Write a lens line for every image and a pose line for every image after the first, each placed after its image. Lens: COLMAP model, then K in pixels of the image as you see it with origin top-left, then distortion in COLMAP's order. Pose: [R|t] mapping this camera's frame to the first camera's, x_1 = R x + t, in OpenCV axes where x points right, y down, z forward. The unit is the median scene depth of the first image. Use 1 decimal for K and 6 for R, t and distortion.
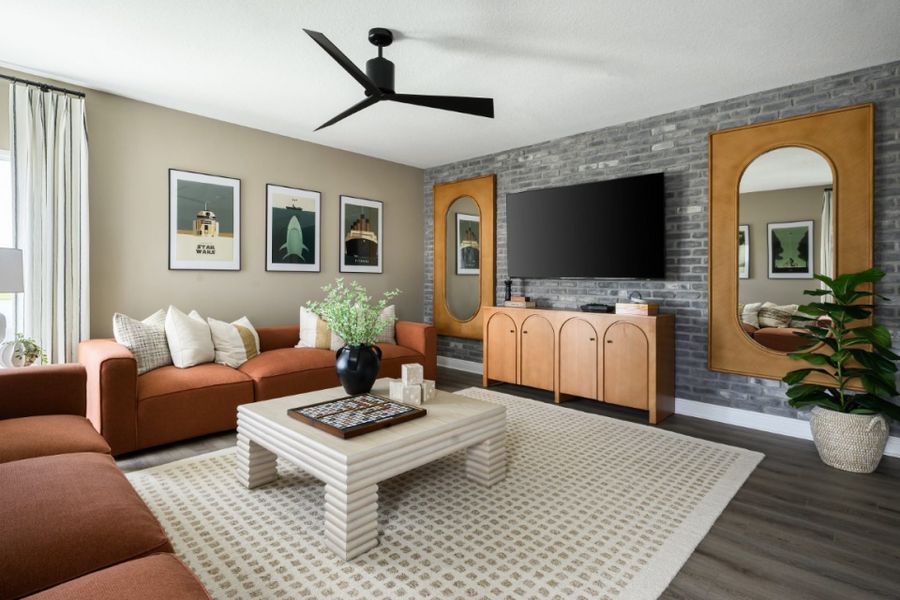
lens RADIAL K [[456.5, 0, 450.4], [0, 456.5, 272.0], [0, 0, 1]] dist [-0.003707, -0.001022]
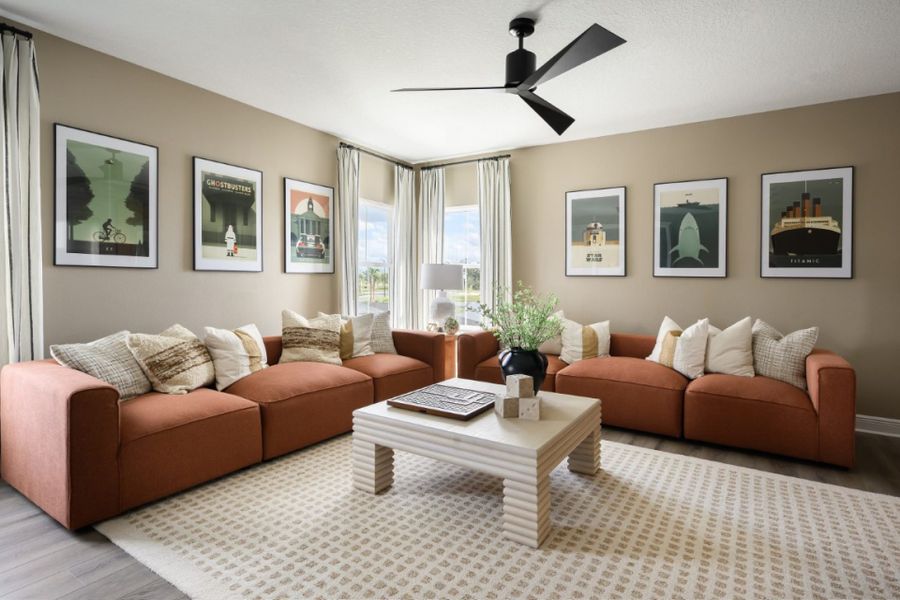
lens RADIAL K [[473.8, 0, 451.4], [0, 473.8, 279.5], [0, 0, 1]] dist [-0.004985, -0.000612]
pose [[0.190551, -0.006625, -0.981655, 0.520903], [-0.001865, 0.999973, -0.007111, 0.012937], [0.981676, 0.003186, 0.190533, 0.437502]]
